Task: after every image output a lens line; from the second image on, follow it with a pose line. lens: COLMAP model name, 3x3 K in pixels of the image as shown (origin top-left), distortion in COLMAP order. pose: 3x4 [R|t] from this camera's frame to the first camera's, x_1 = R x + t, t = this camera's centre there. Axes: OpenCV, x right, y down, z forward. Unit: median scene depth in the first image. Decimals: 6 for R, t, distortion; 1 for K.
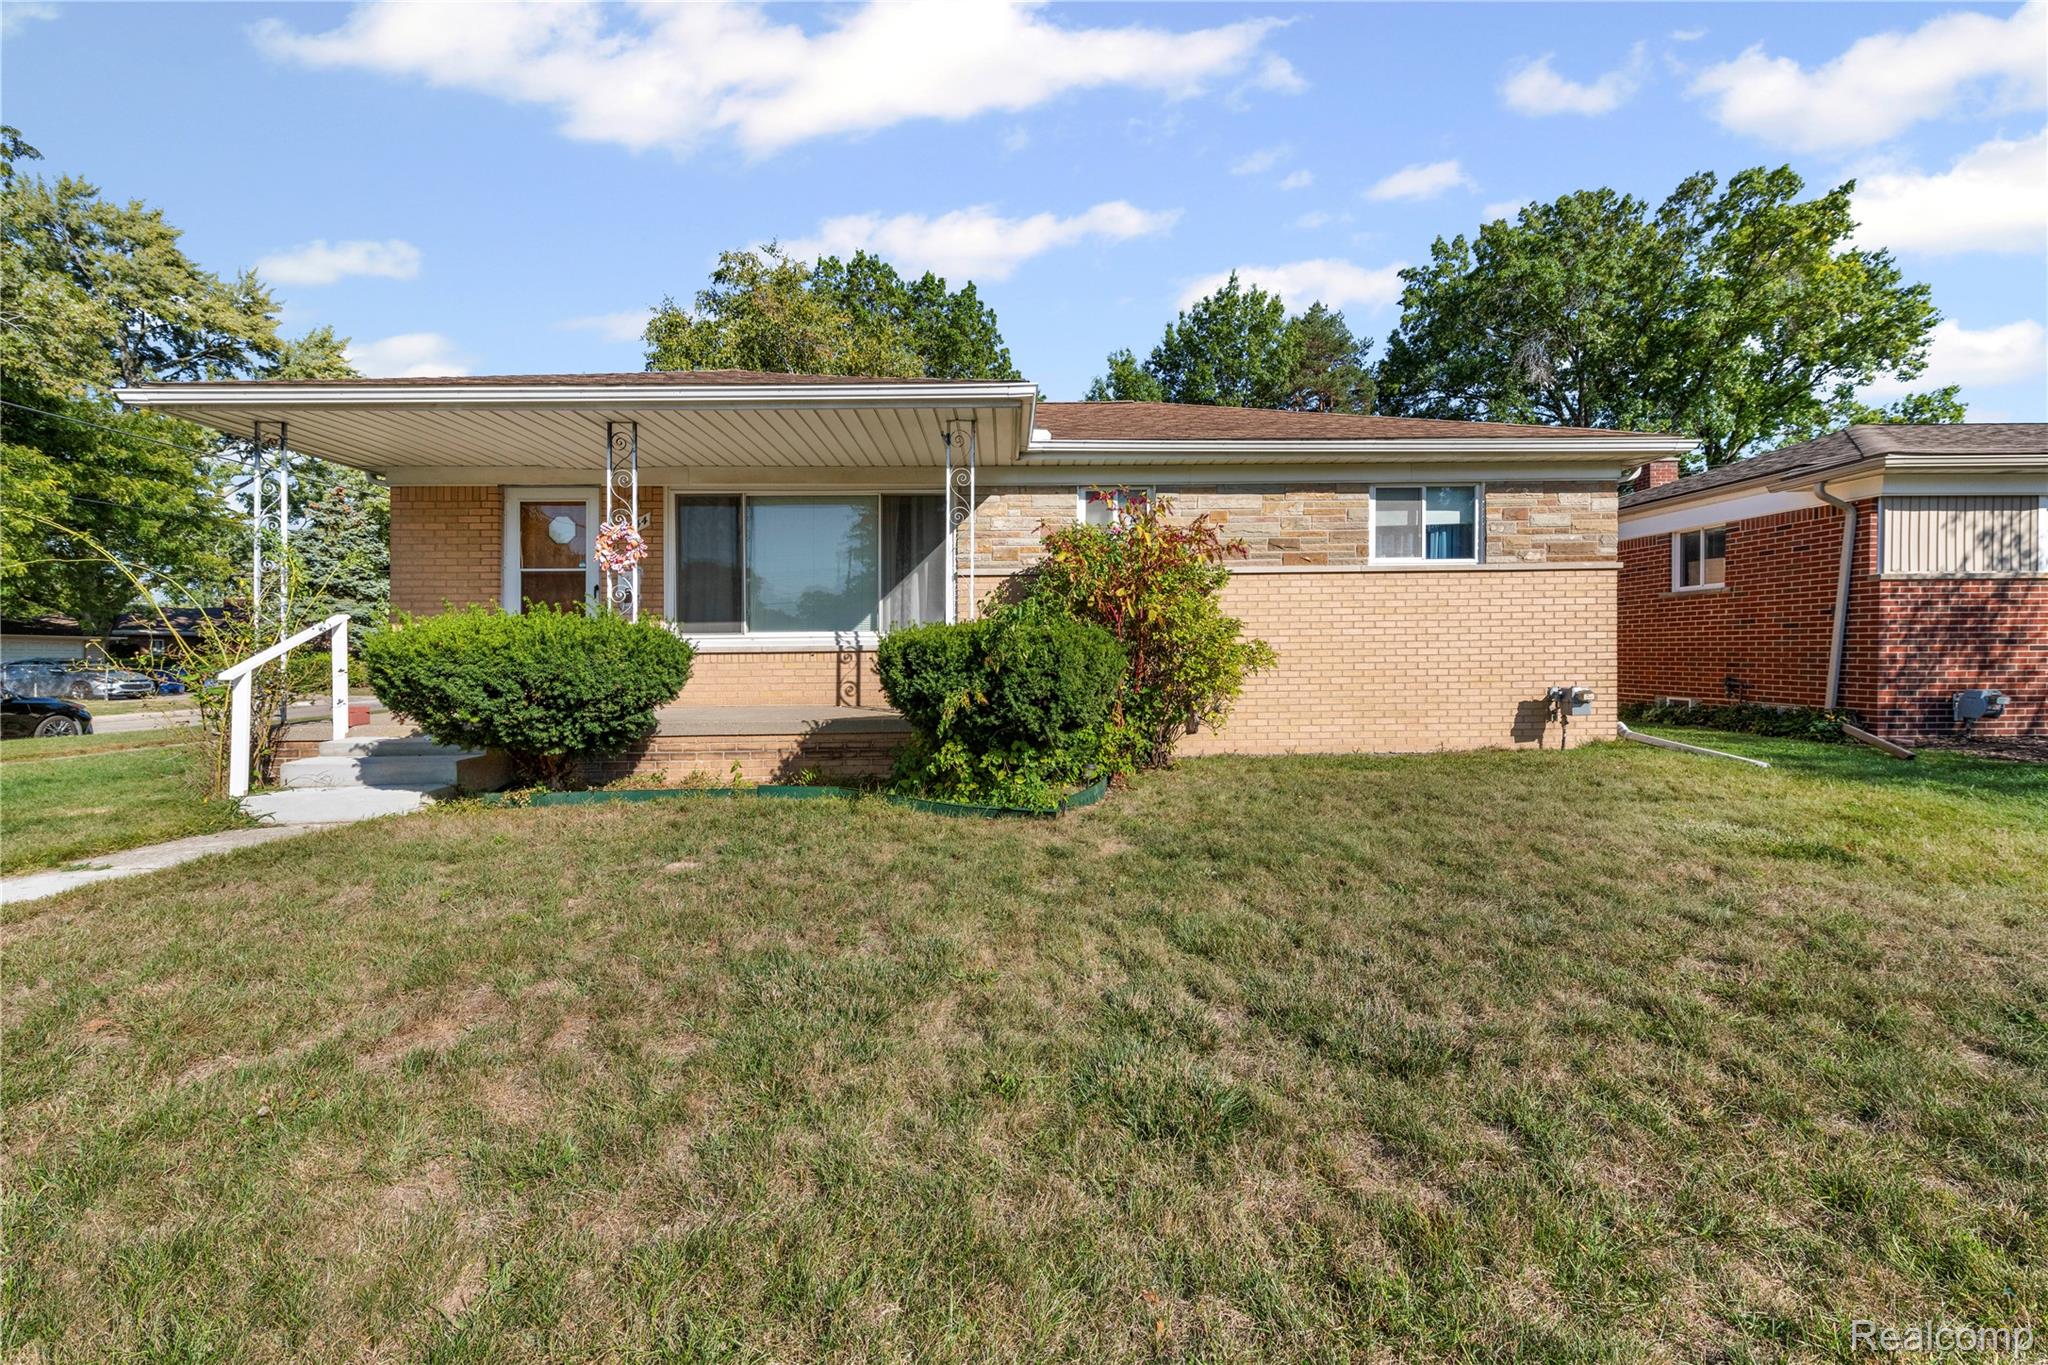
lens RADIAL K [[817.5, 0, 1013.7], [0, 817.5, 667.2], [0, 0, 1]] dist [0.015598, -0.002654]
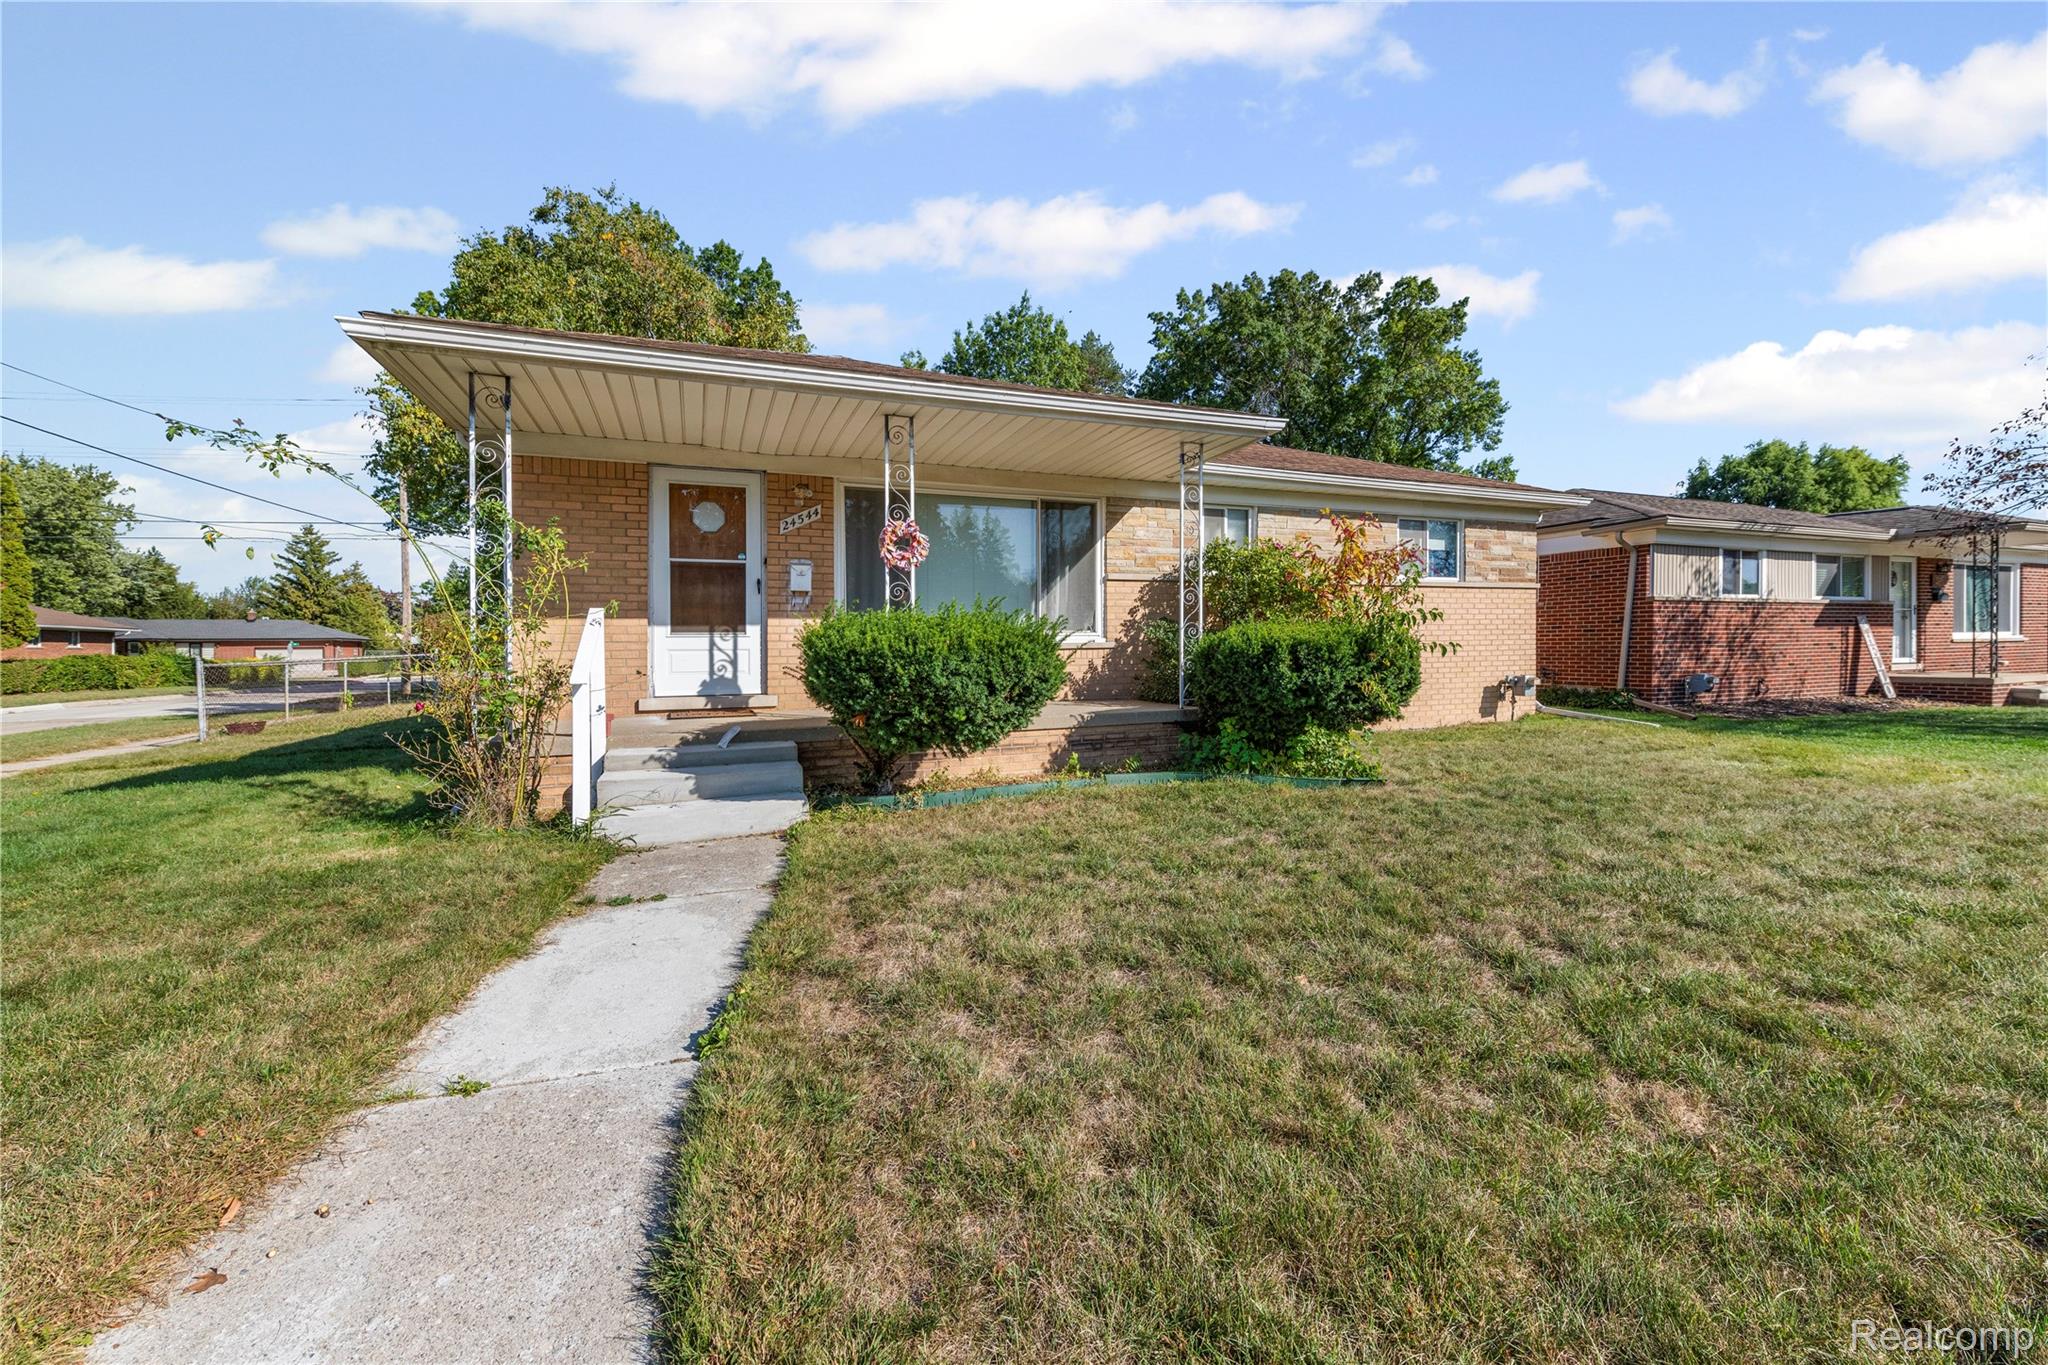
lens RADIAL K [[817.5, 0, 1010.6], [0, 817.5, 680.3], [0, 0, 1]] dist [0.015598, -0.002654]
pose [[0.935155, -0.014857, 0.353928, -0.212133], [0.008674, 0.999781, 0.019051, -0.000251], [-0.354134, -0.014746, 0.935078, 0.012065]]
